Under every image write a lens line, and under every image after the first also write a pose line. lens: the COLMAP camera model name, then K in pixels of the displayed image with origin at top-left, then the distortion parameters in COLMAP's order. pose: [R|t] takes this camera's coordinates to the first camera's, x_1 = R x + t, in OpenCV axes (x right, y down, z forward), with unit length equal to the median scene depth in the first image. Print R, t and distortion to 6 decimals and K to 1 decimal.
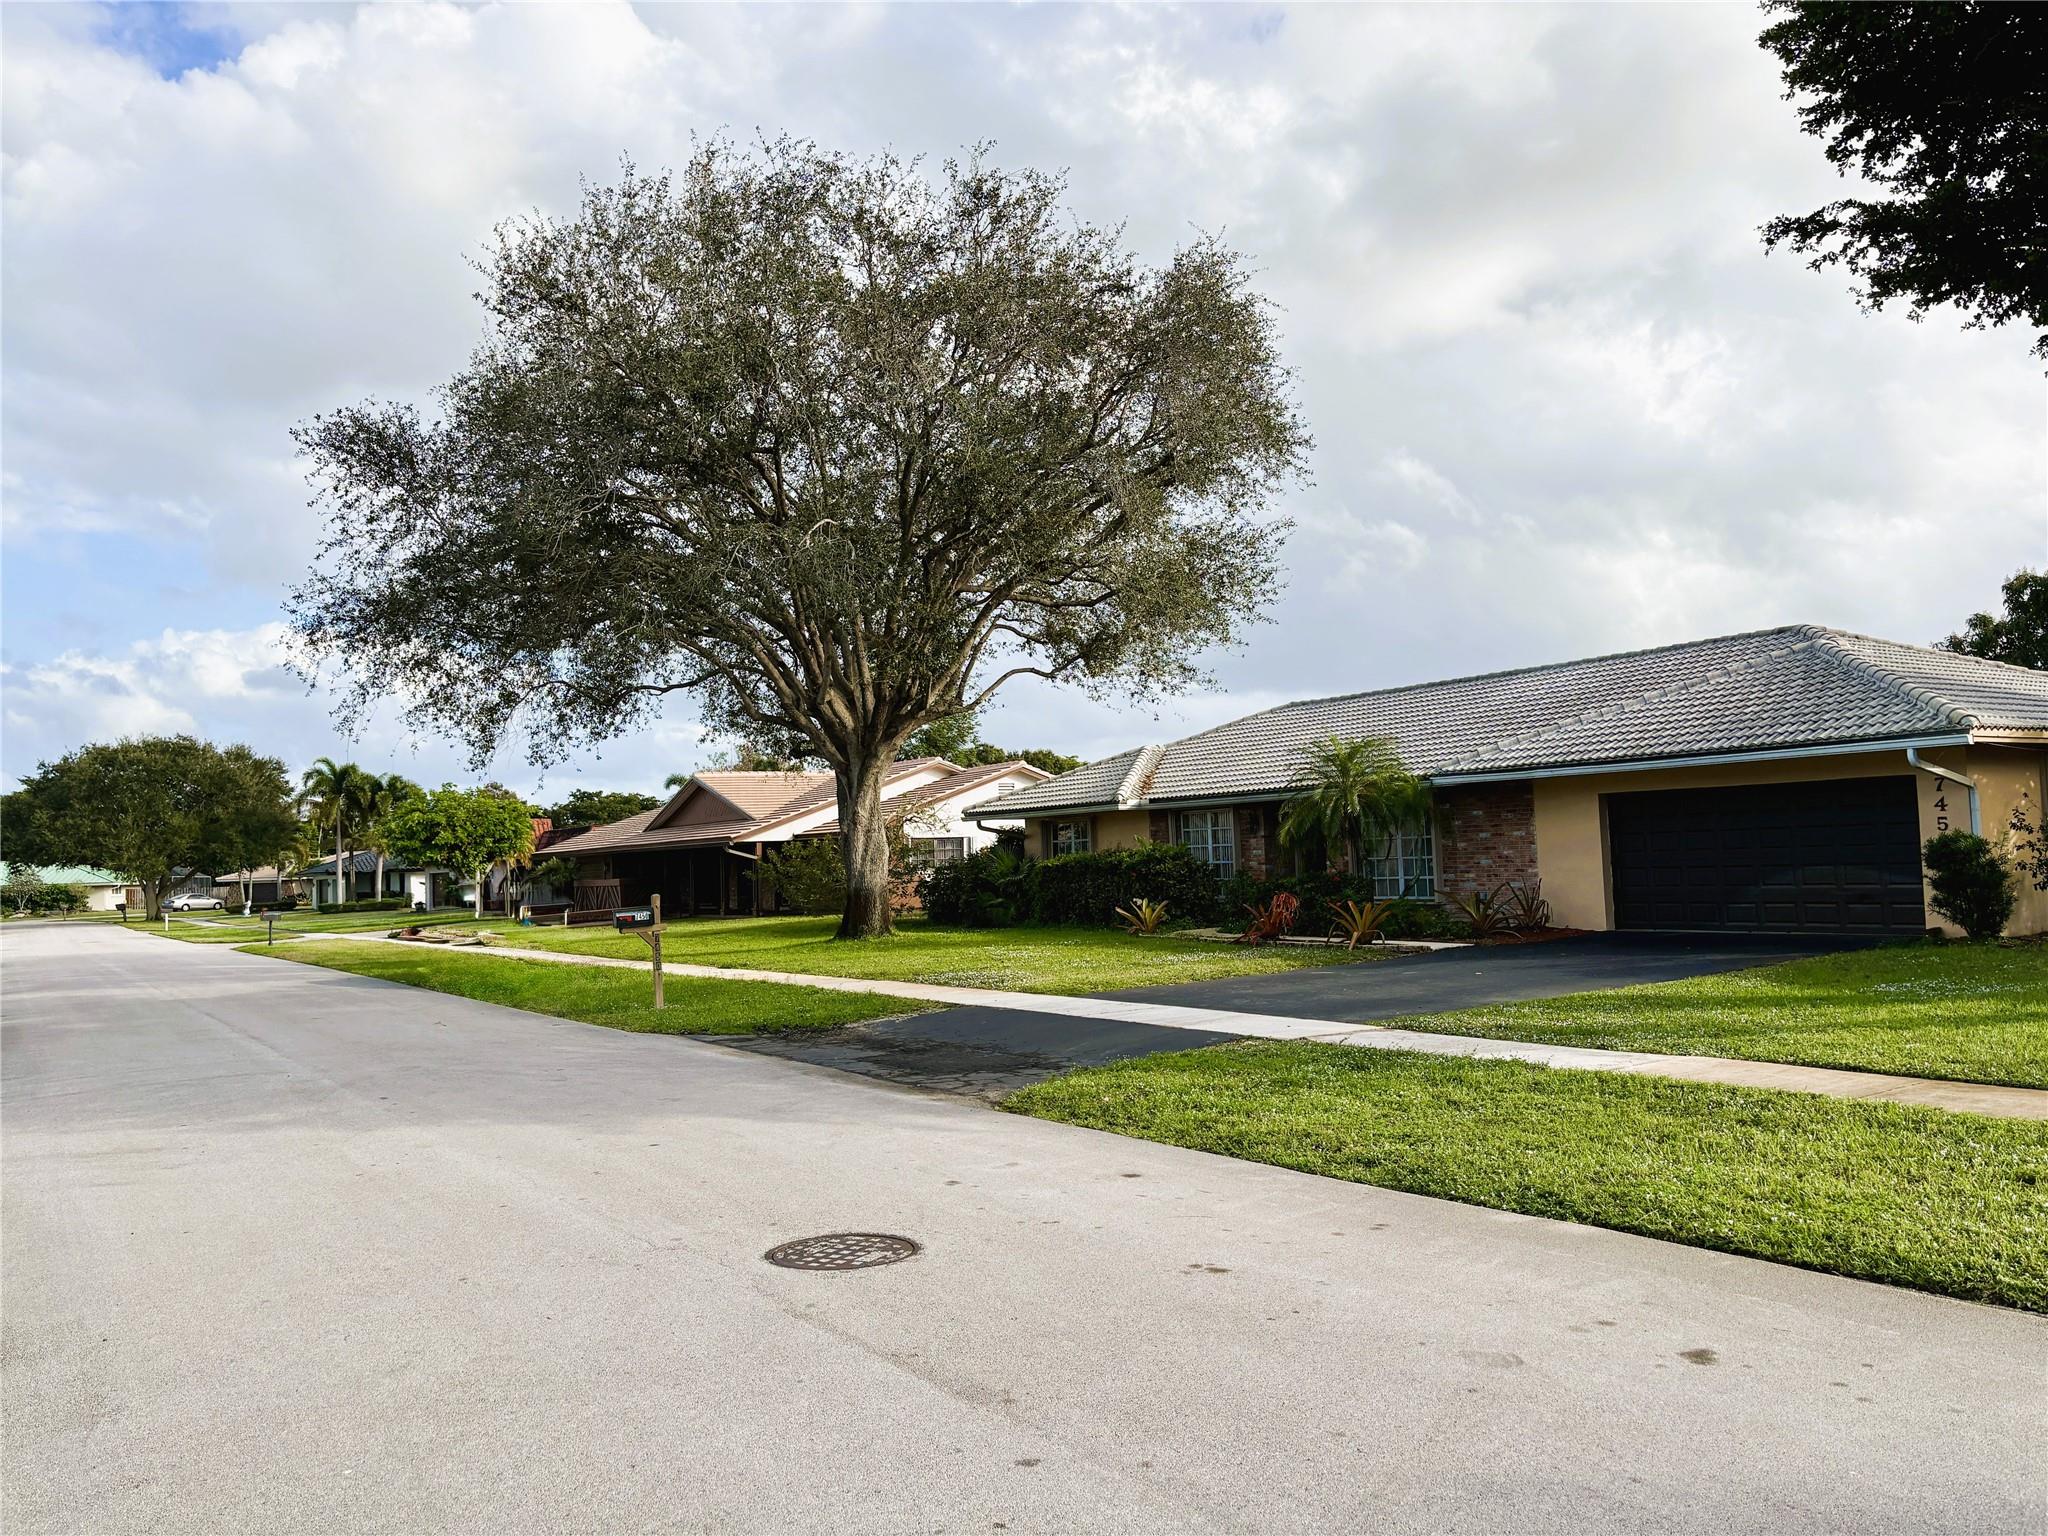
lens RADIAL K [[1559.0, 0, 1024.0], [0, 1559.0, 768.0], [0, 0, 1]] dist [0.122179, -0.202580]
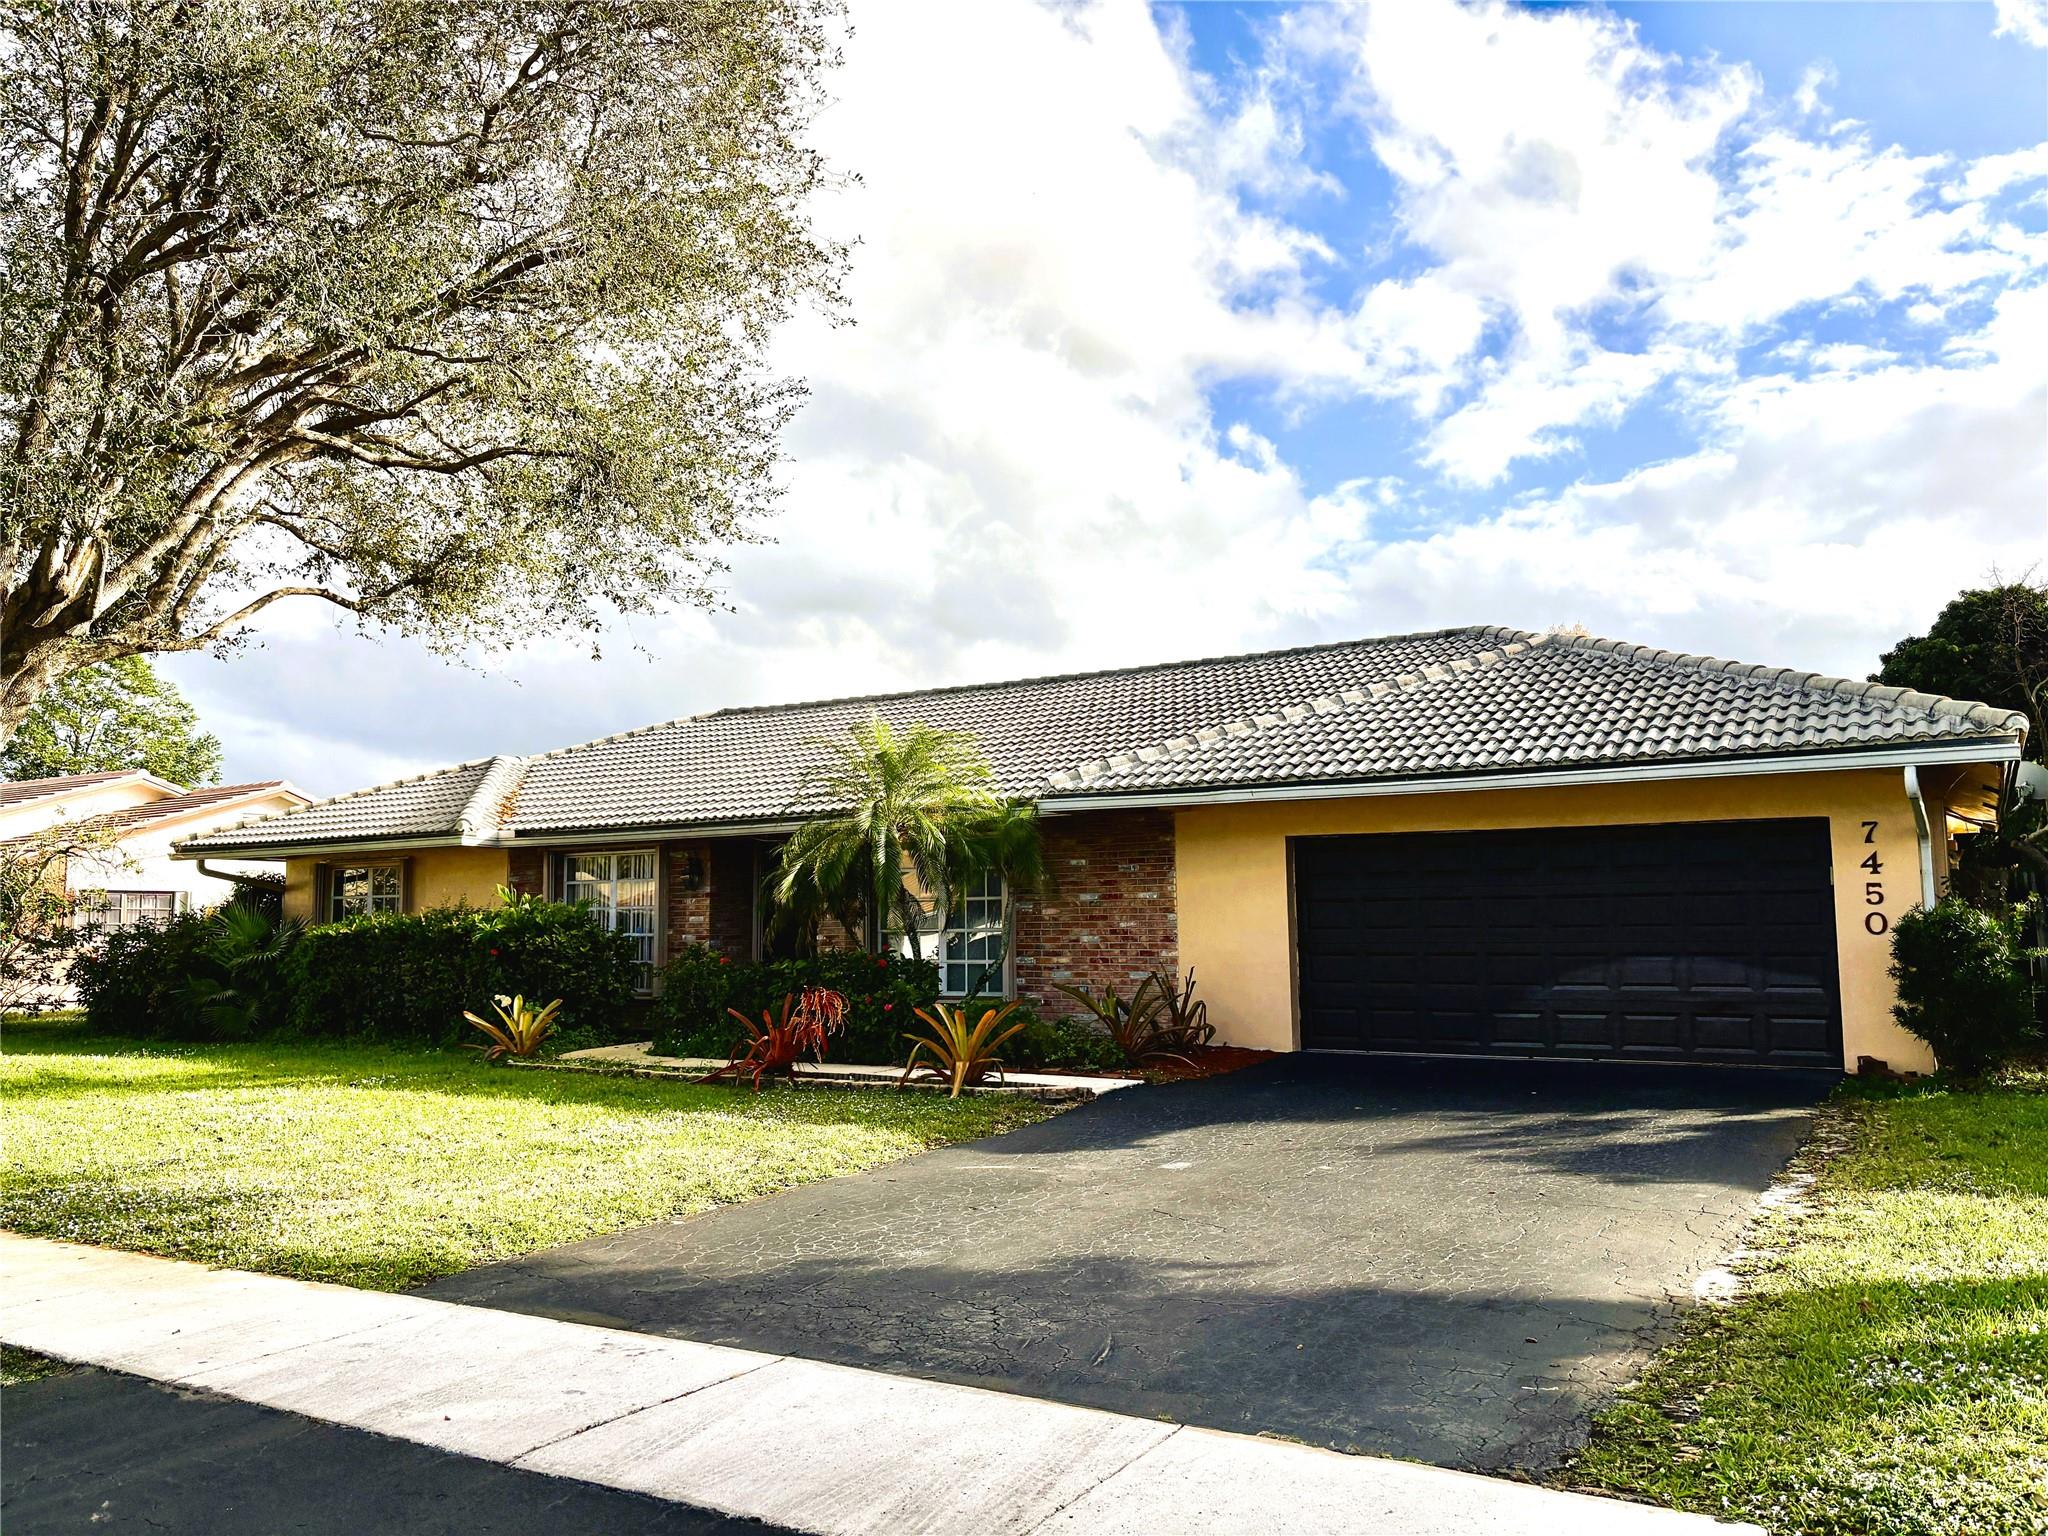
lens RADIAL K [[1559.0, 0, 1024.0], [0, 1559.0, 768.0], [0, 0, 1]] dist [0.122179, -0.202580]
pose [[0.904246, 0.068003, 0.421562, -0.003048], [-0.046133, 0.997017, -0.061875, 0.027076], [-0.424512, 0.036503, 0.904686, 0.382652]]
